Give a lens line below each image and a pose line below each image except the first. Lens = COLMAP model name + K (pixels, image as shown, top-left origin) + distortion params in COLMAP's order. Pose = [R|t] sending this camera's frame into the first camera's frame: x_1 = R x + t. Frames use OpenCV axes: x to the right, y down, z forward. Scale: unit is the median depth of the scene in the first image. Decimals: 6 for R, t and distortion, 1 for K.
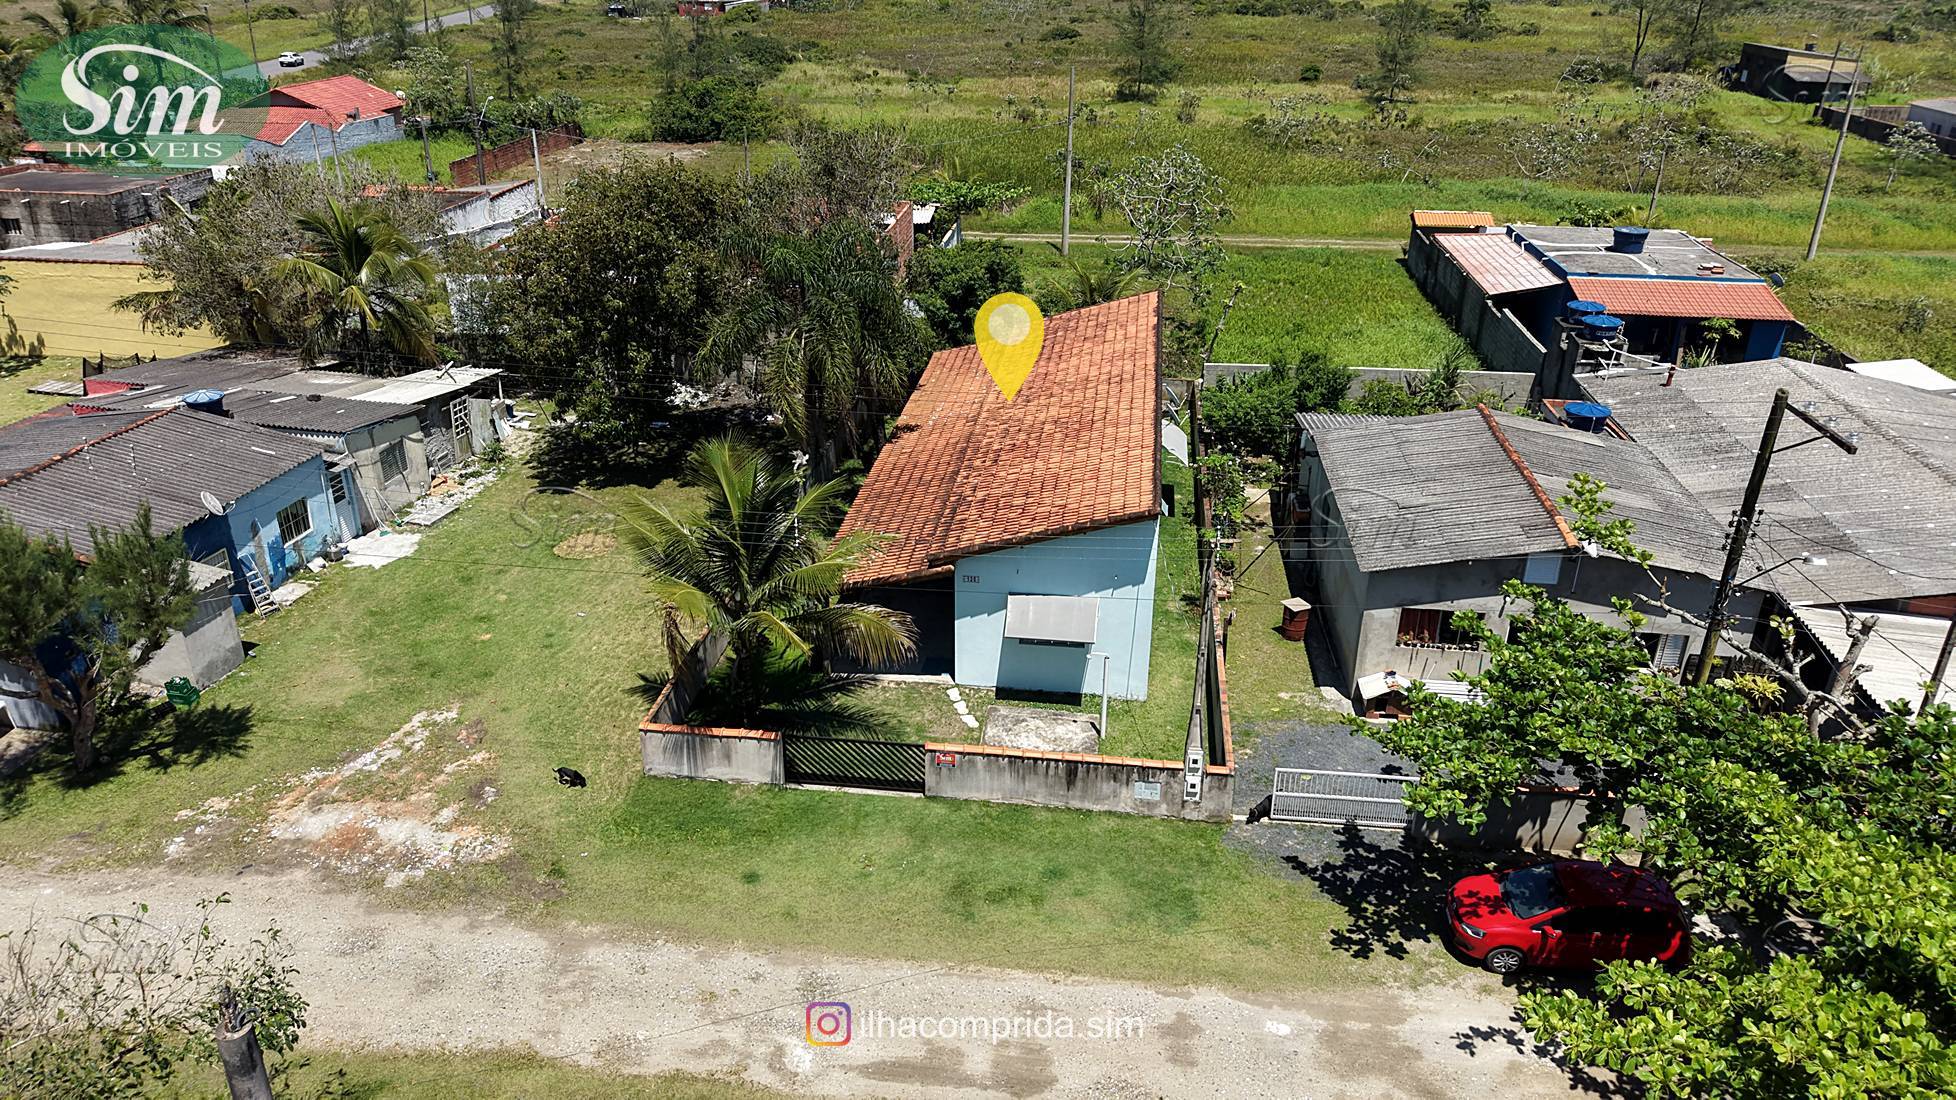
lens RADIAL K [[1318.6, 0, 979.2], [0, 1318.6, 547.8], [0, 0, 1]] dist [0.047964, -0.001519]
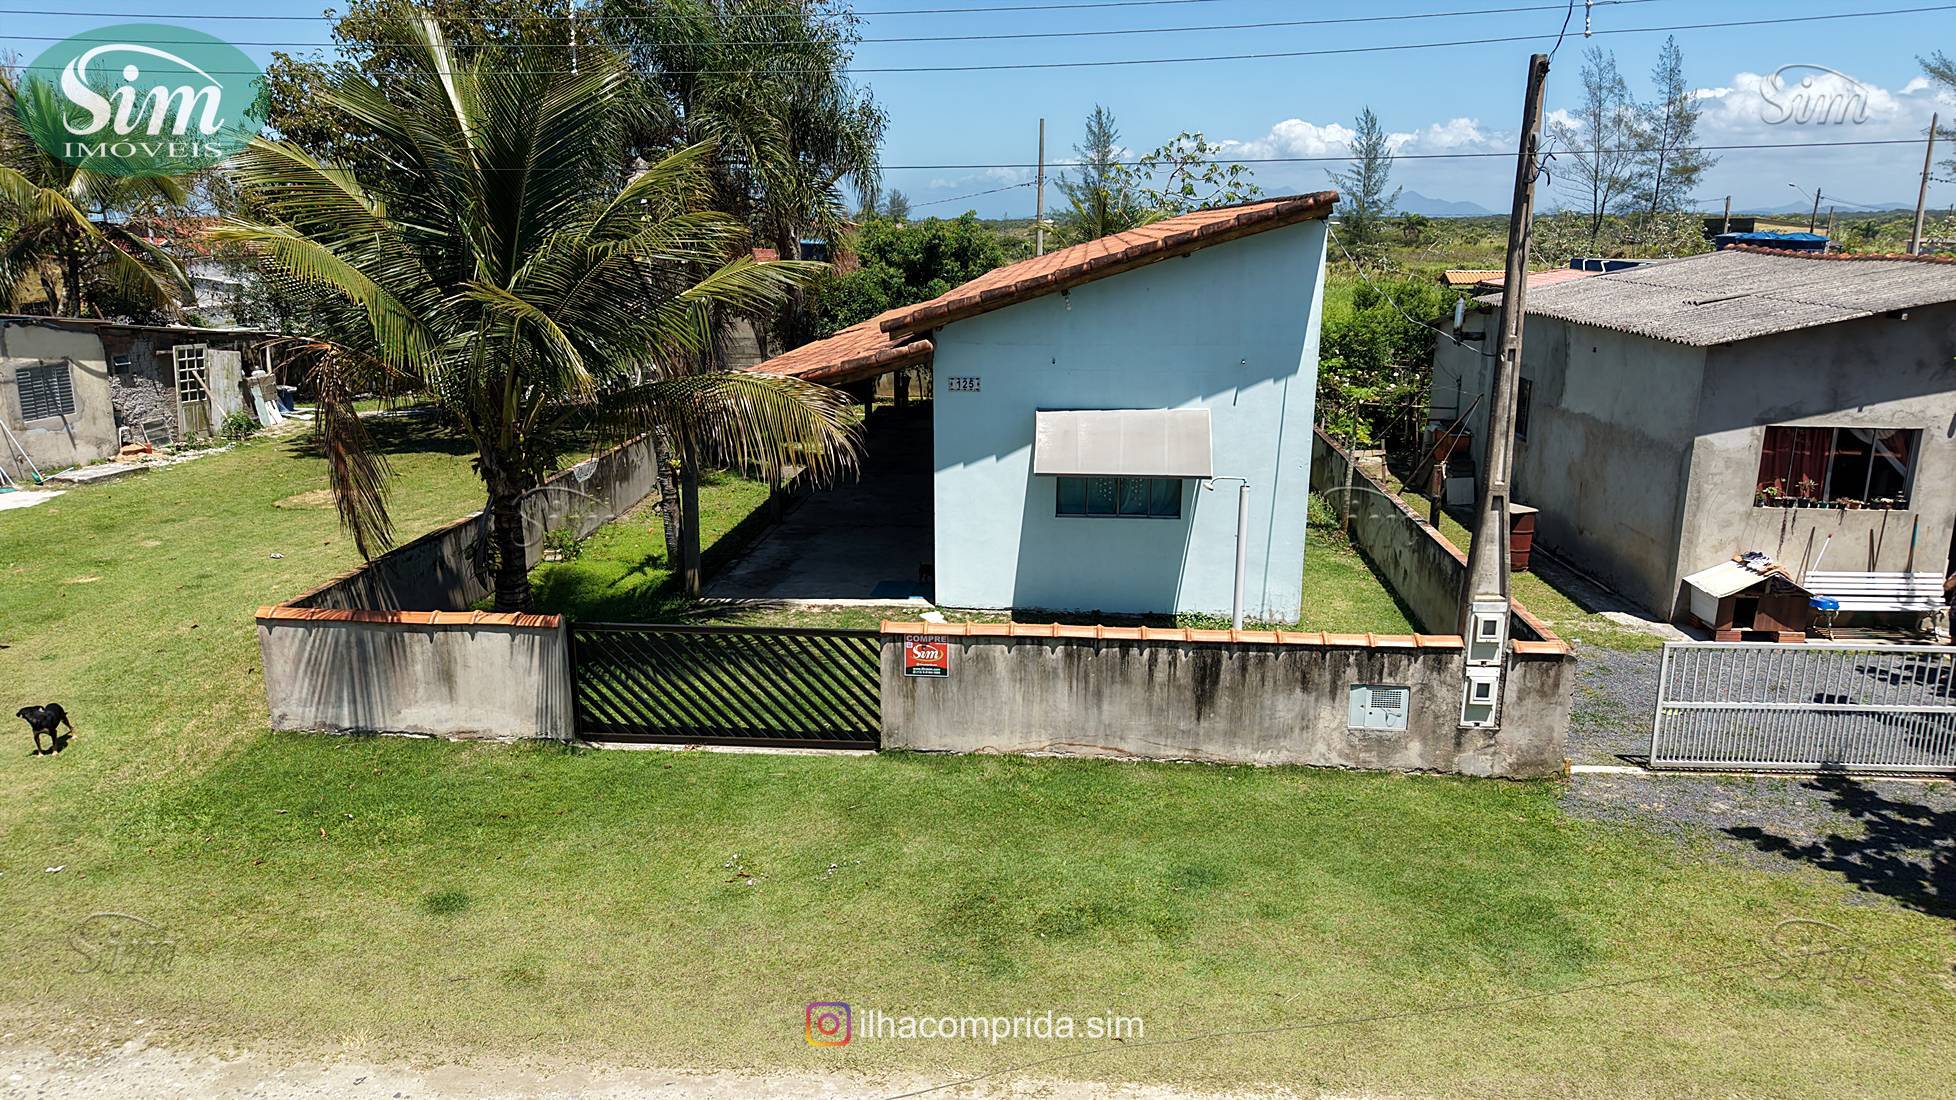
lens RADIAL K [[1324.0, 0, 981.3], [0, 1324.0, 556.0], [0, 0, 1]] dist [0.006945, -0.007584]
pose [[0.999044, -0.012962, 0.041743, -0.024806], [0.020591, 0.981977, -0.187876, 0.211936], [-0.038555, 0.188556, 0.981305, 0.548370]]
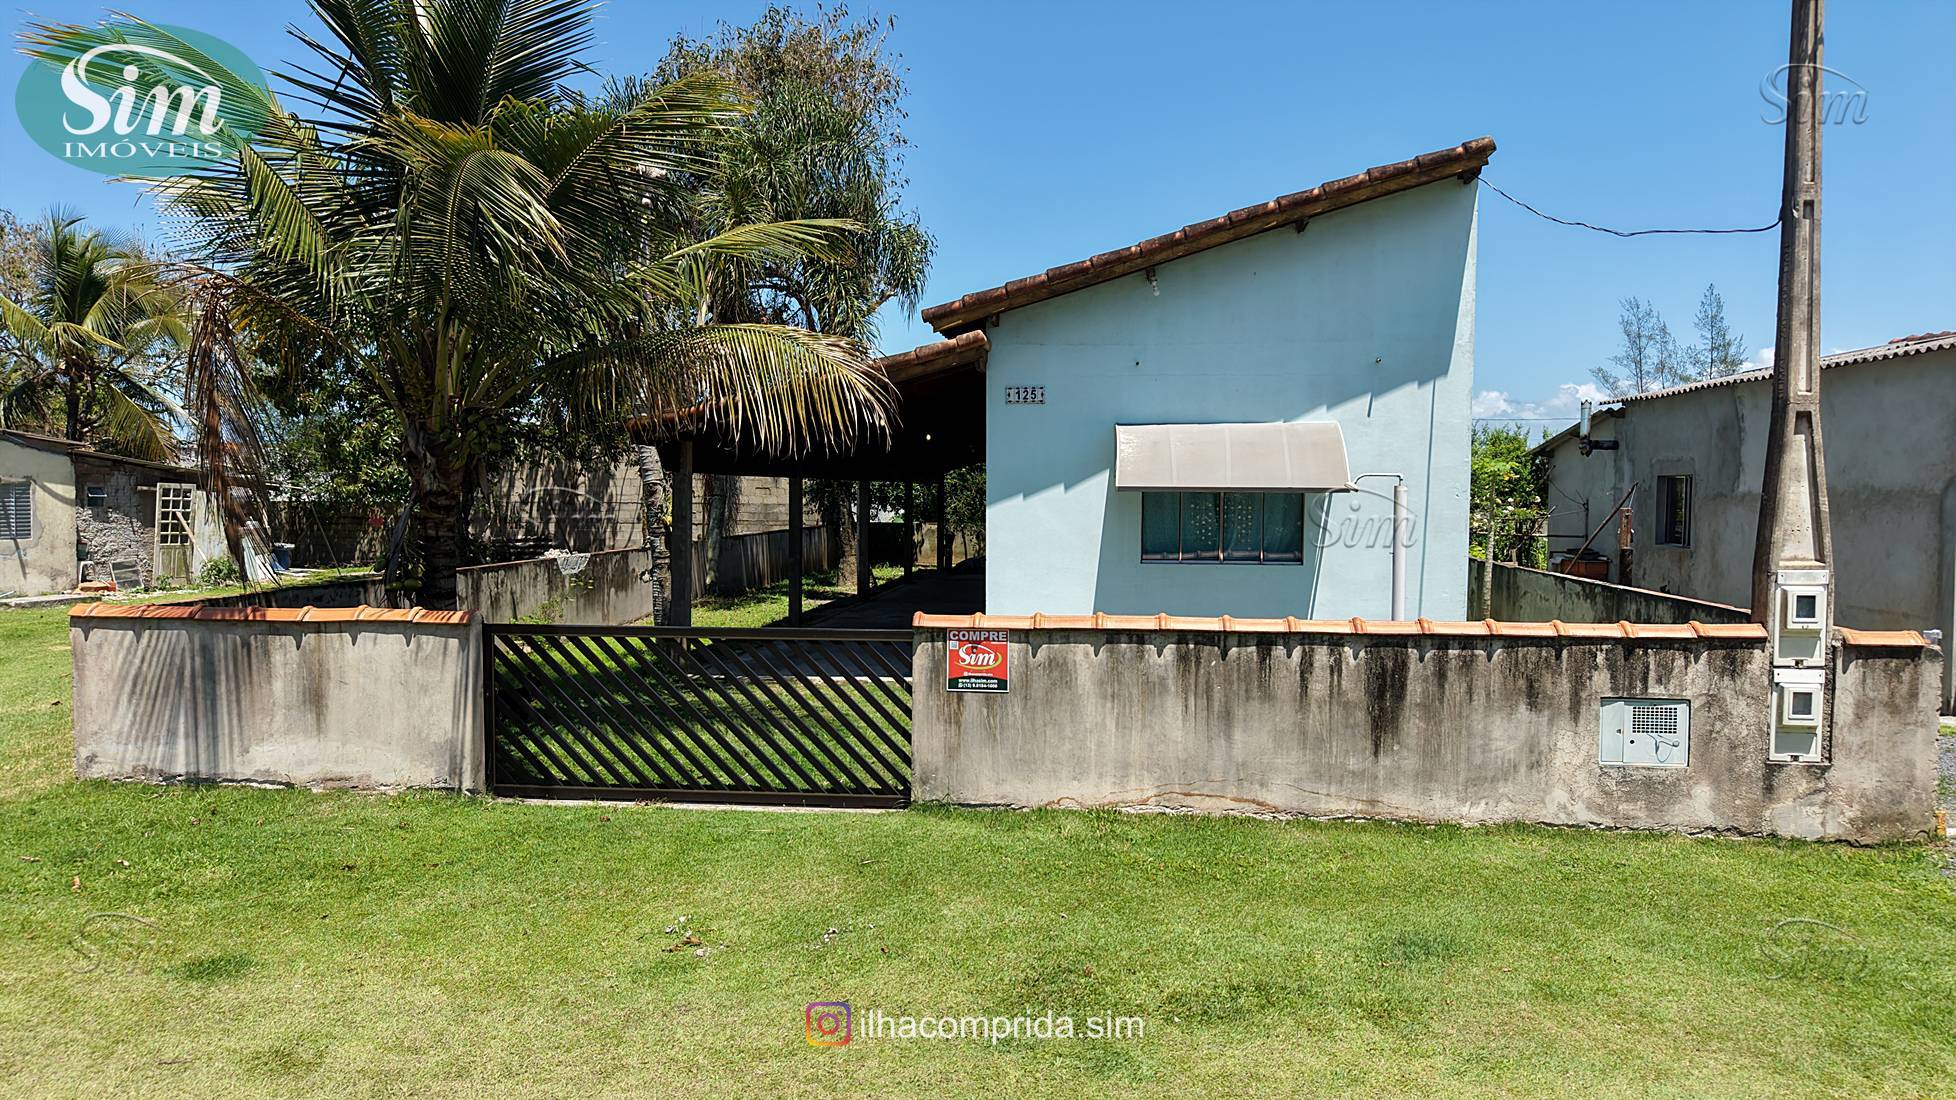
lens RADIAL K [[1329.8, 0, 977.3], [0, 1329.8, 547.5], [0, 0, 1]] dist [-0.003913, 0.004651]
pose [[0.999960, -0.001306, 0.008846, -0.028222], [0.004587, 0.924156, -0.381987, 0.256976], [-0.007676, 0.382012, 0.924125, 0.693960]]
